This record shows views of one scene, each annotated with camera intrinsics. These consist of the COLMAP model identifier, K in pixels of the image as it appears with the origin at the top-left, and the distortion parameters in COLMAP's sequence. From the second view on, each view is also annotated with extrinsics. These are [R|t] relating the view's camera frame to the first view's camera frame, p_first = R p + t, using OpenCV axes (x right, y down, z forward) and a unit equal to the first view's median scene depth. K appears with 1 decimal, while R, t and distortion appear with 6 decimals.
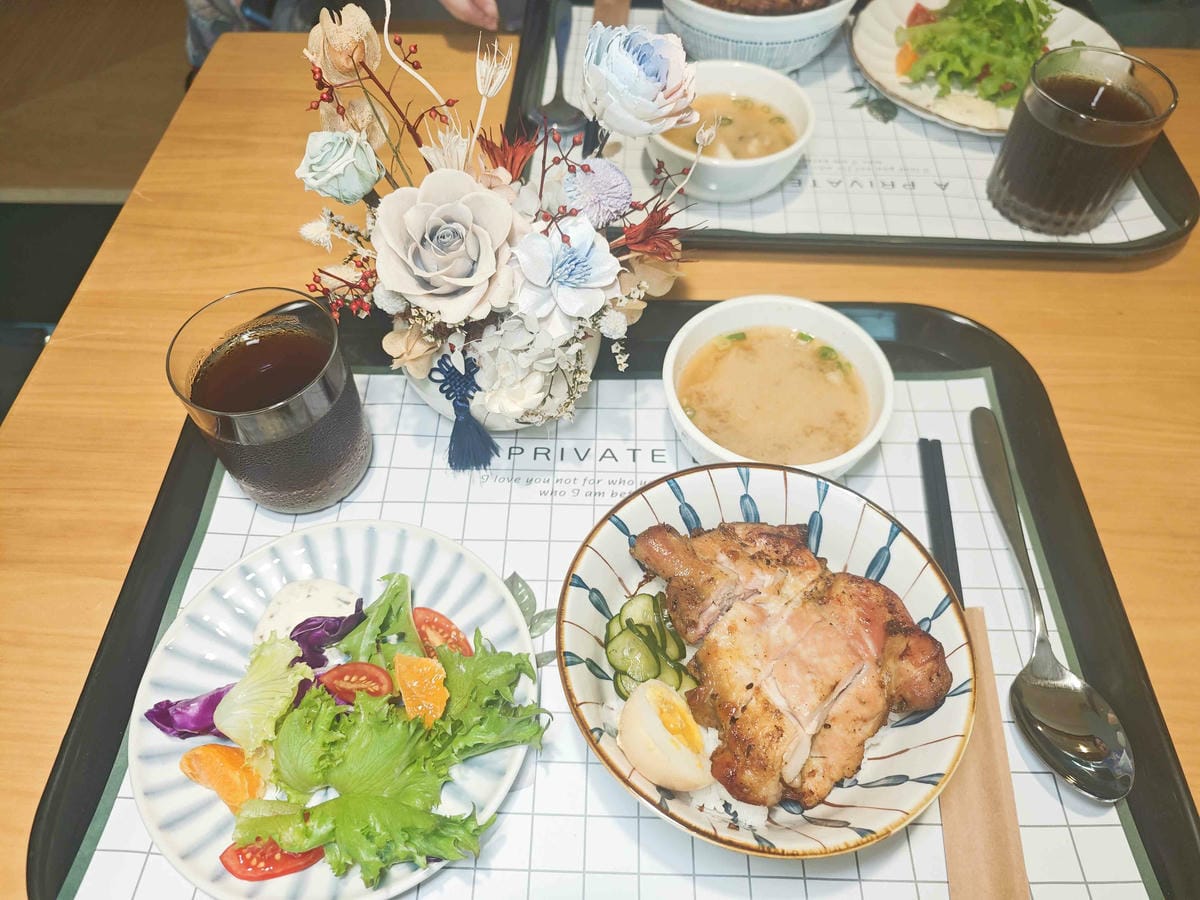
lens RADIAL K [[811.6, 0, 600.0], [0, 811.6, 450.0], [0, 0, 1]] dist [0.000614, 0.001000]
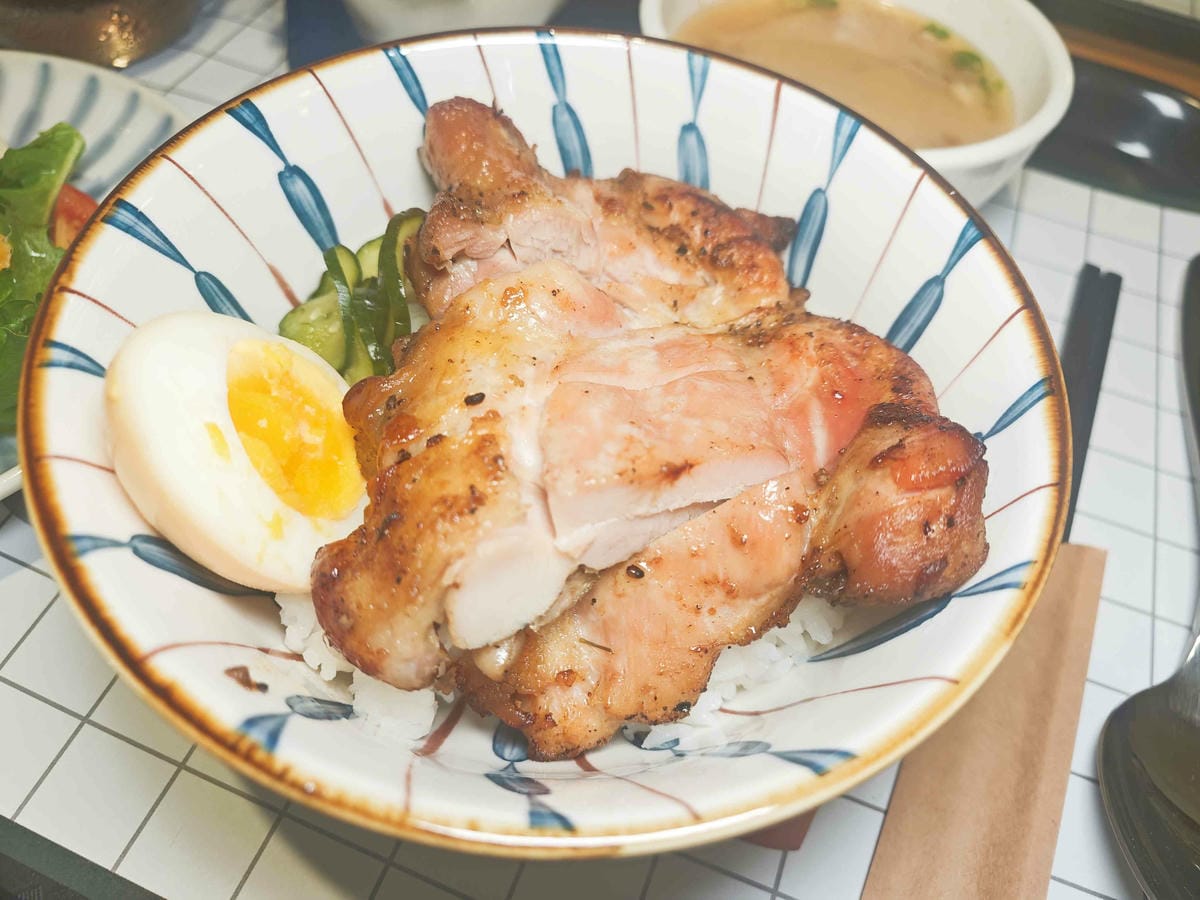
lens RADIAL K [[847.4, 0, 626.4], [0, 847.4, 453.5], [0, 0, 1]] dist [-0.054147, 0.002146]
pose [[0.938391, 0.321457, -0.126836, 0.293739], [-0.322396, 0.946507, 0.013622, 0.267272], [0.124430, 0.028109, 0.991830, 0.560502]]
